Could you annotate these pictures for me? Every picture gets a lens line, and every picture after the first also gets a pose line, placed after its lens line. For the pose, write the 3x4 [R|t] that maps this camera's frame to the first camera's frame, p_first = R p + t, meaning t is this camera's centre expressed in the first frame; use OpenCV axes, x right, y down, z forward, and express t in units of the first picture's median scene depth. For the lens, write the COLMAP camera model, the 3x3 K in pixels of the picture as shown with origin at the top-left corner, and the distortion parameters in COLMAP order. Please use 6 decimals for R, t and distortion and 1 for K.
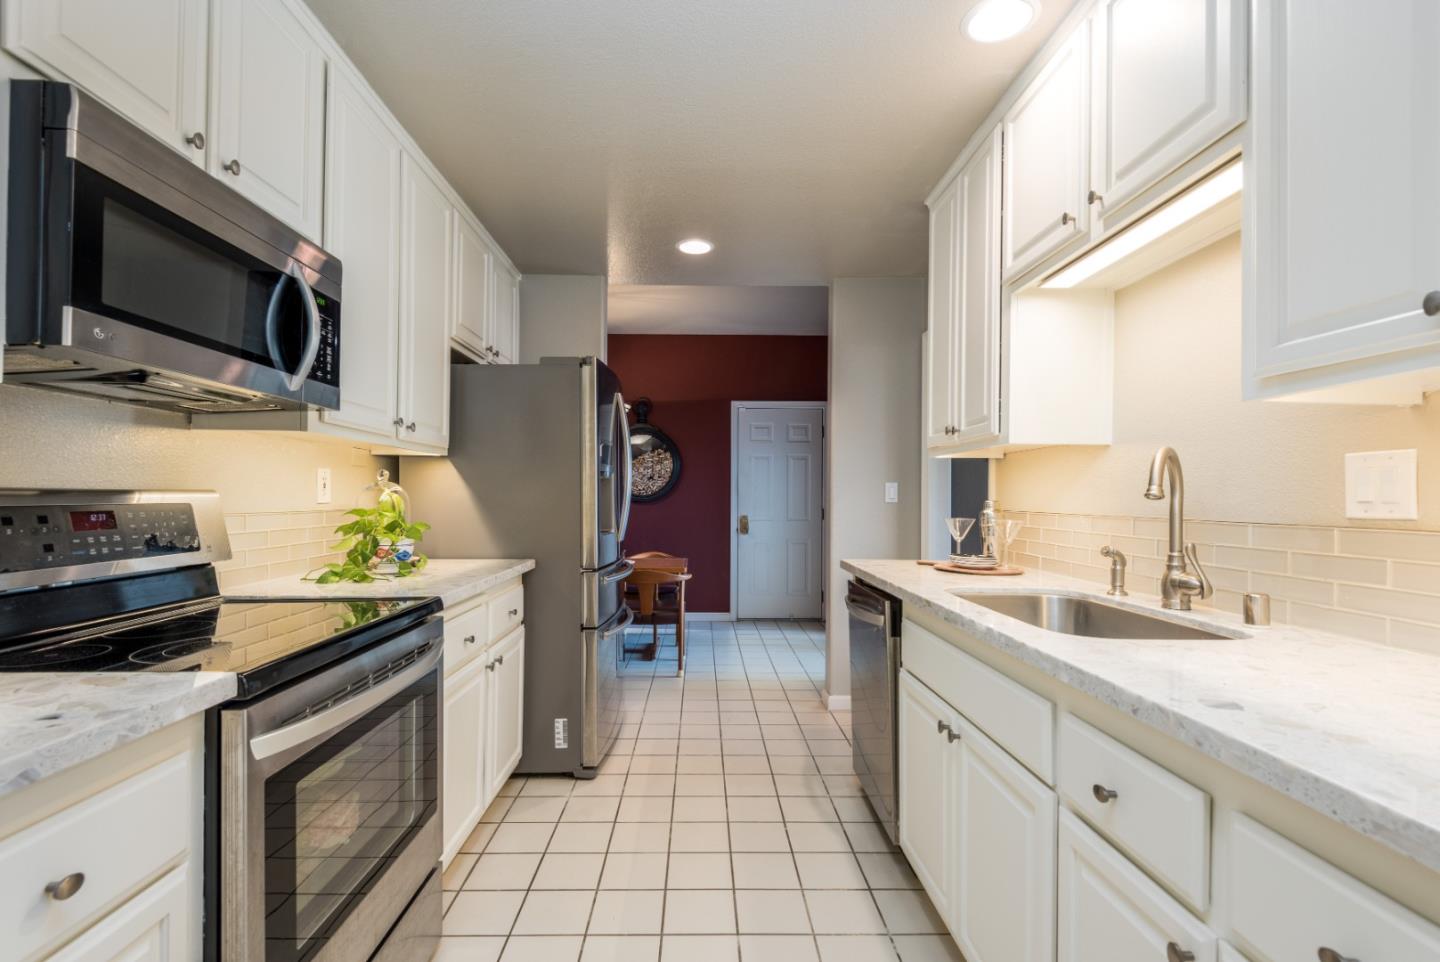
lens RADIAL K [[672.5, 0, 716.1], [0, 672.5, 493.7], [0, 0, 1]] dist [0.020380, -0.002968]
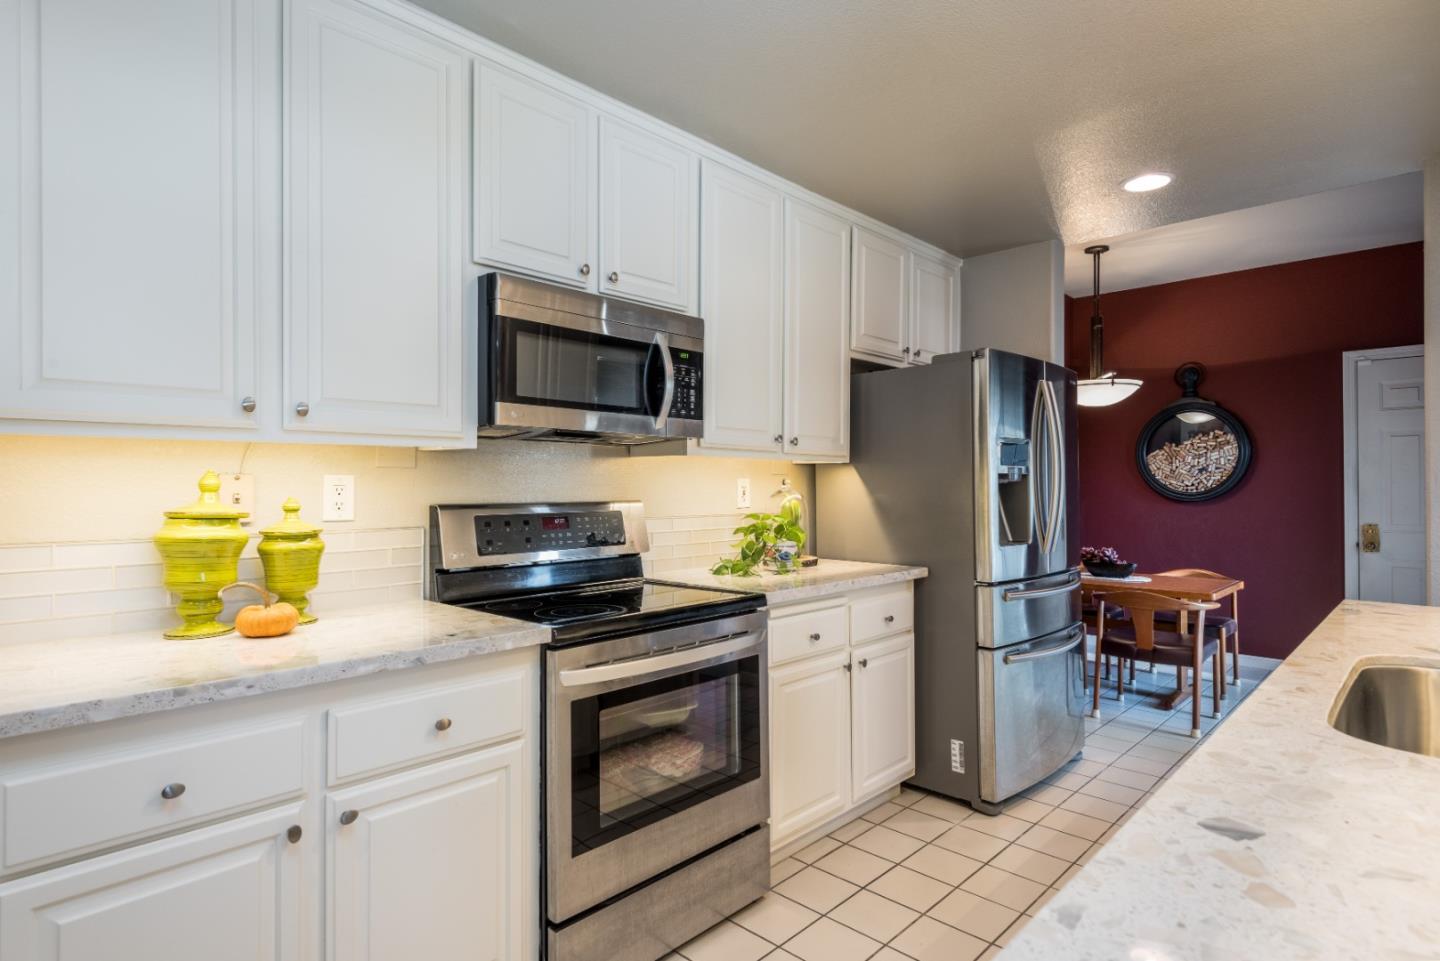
lens RADIAL K [[772.4, 0, 719.4], [0, 772.4, 483.8], [0, 0, 1]] dist [0.052992, -0.002260]
pose [[0.714895, -0.007841, -0.699187, 0.360359], [0.008002, 0.999963, -0.003033, -0.025724], [0.699186, -0.003426, 0.714932, -0.002534]]
